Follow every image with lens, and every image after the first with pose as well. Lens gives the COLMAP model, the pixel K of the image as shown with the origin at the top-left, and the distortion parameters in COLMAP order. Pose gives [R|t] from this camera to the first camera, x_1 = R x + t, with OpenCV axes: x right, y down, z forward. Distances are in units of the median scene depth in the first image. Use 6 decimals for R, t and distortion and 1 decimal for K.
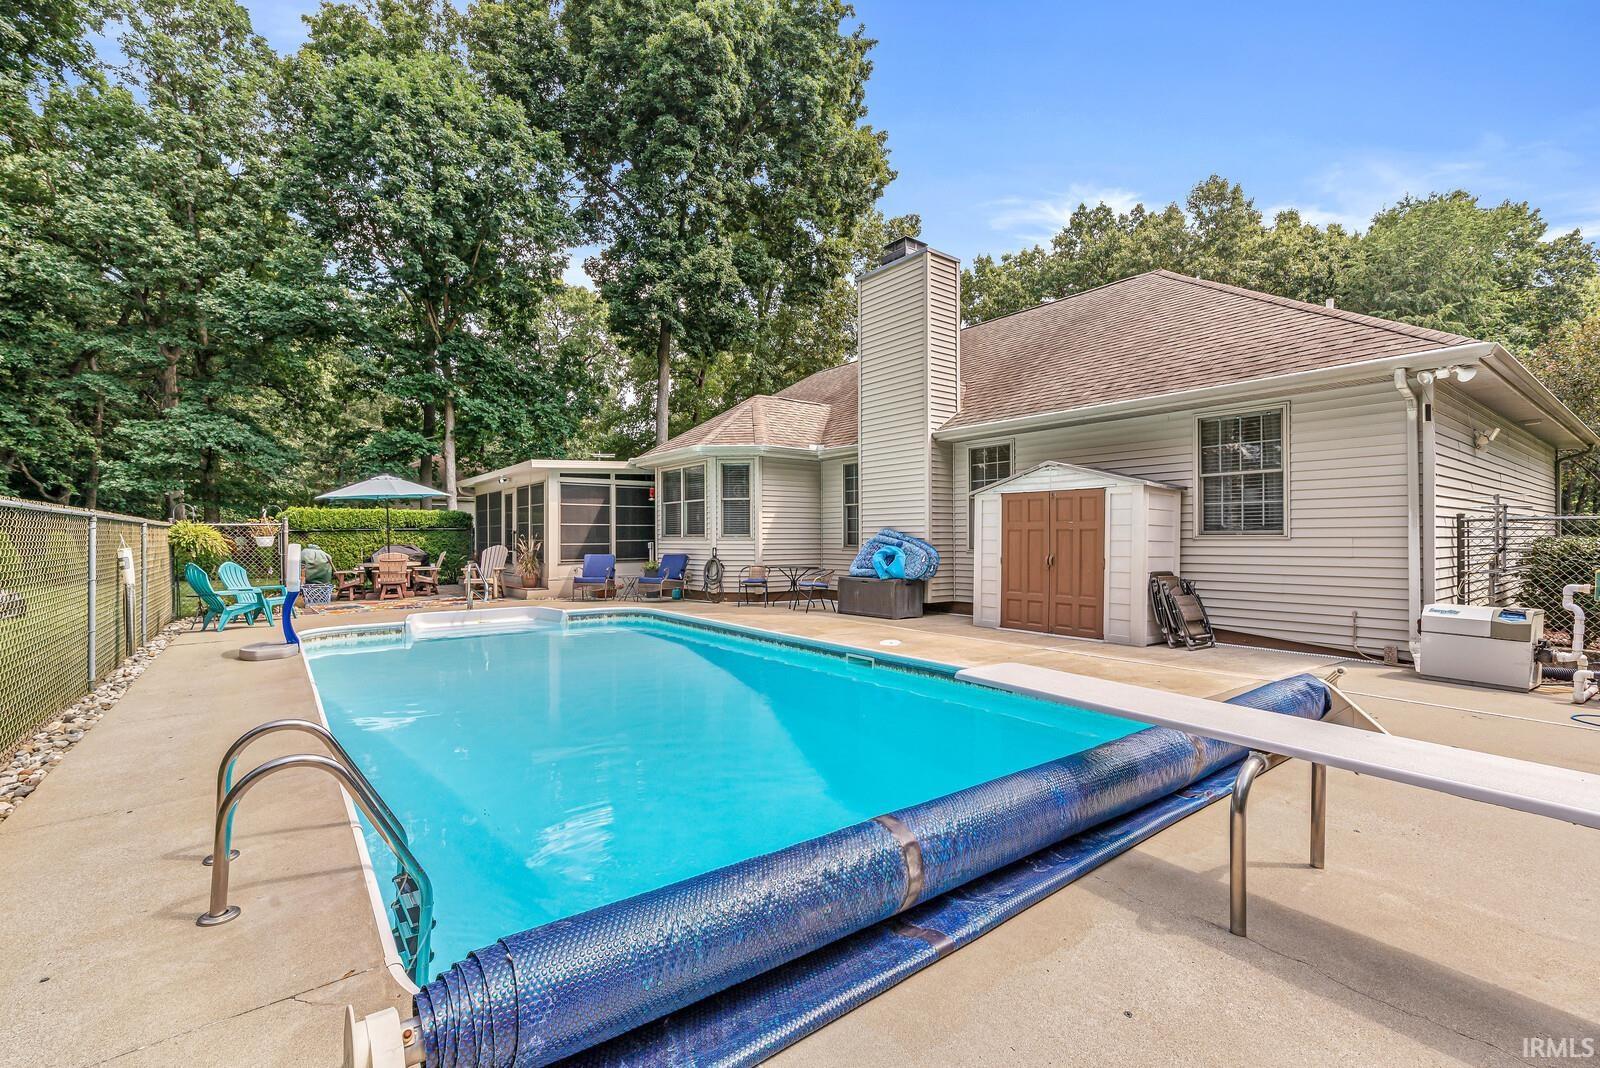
lens RADIAL K [[697.5, 0, 800.0], [0, 697.5, 534.0], [0, 0, 1]] dist [-0.000491, 0.000427]
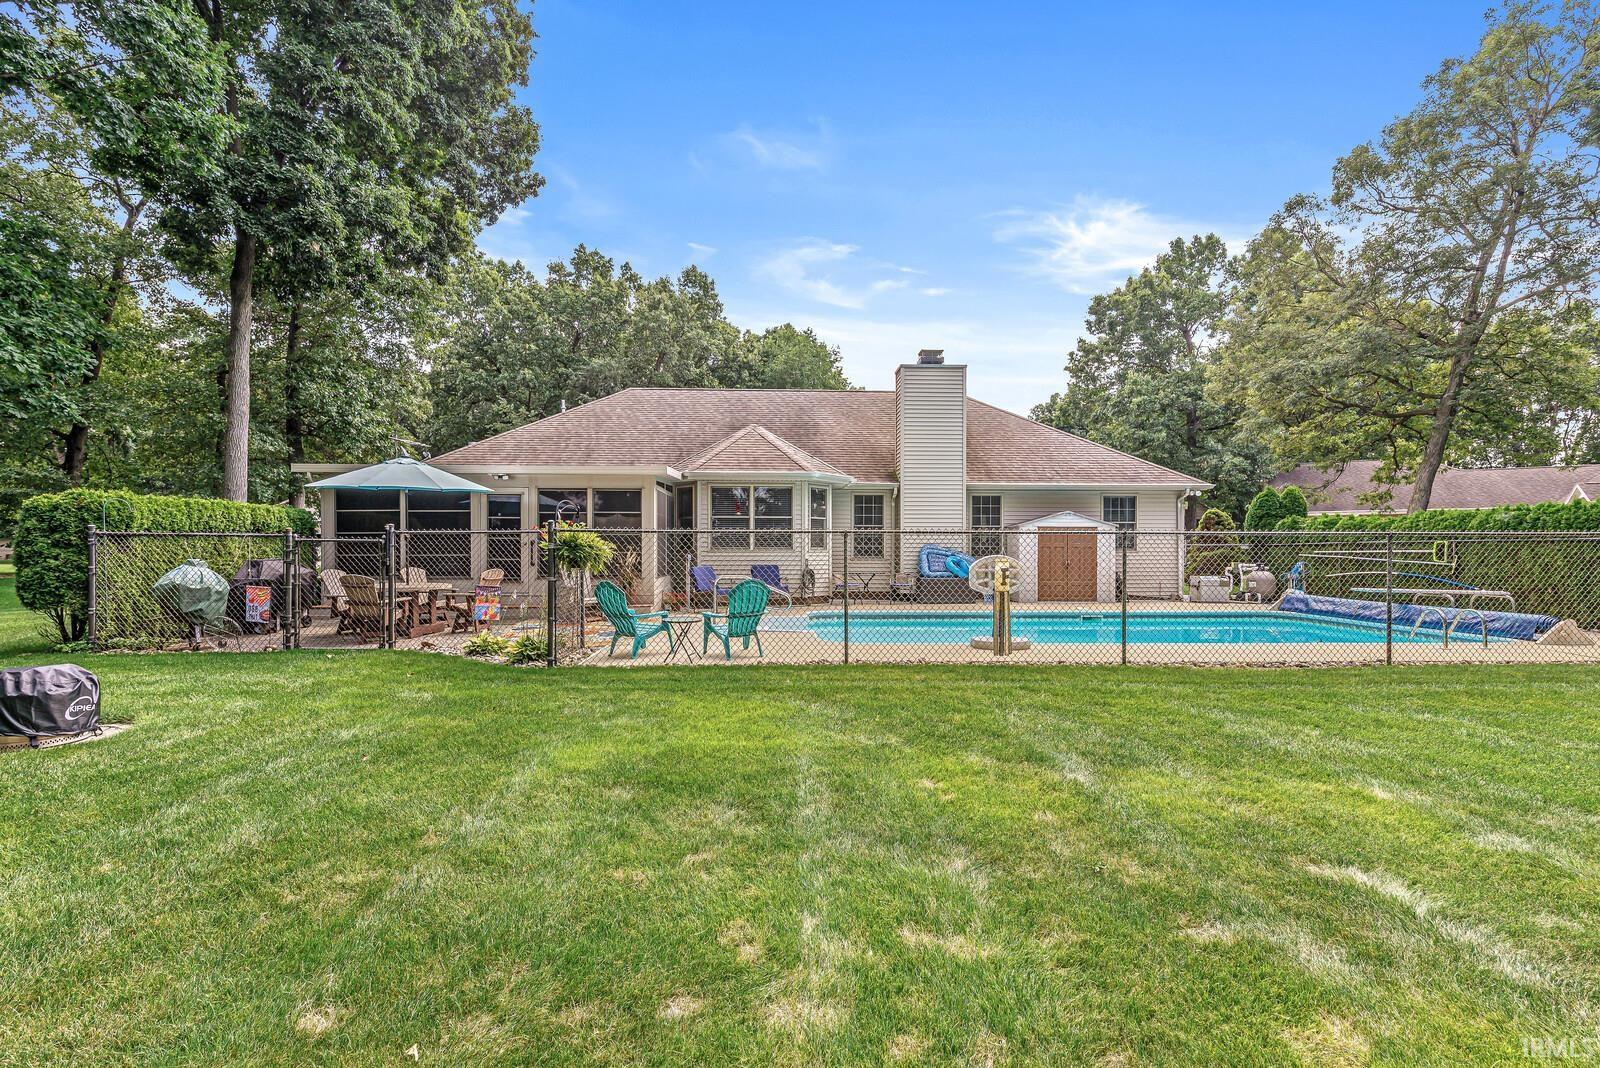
lens RADIAL K [[697.5, 0, 800.0], [0, 697.5, 534.0], [0, 0, 1]] dist [-0.000491, 0.000427]
pose [[0.588436, 0.021210, 0.808266, -1.531667], [-0.011564, 0.999774, -0.017816, 0.000661], [-0.808461, 0.001137, 0.588548, 0.438026]]
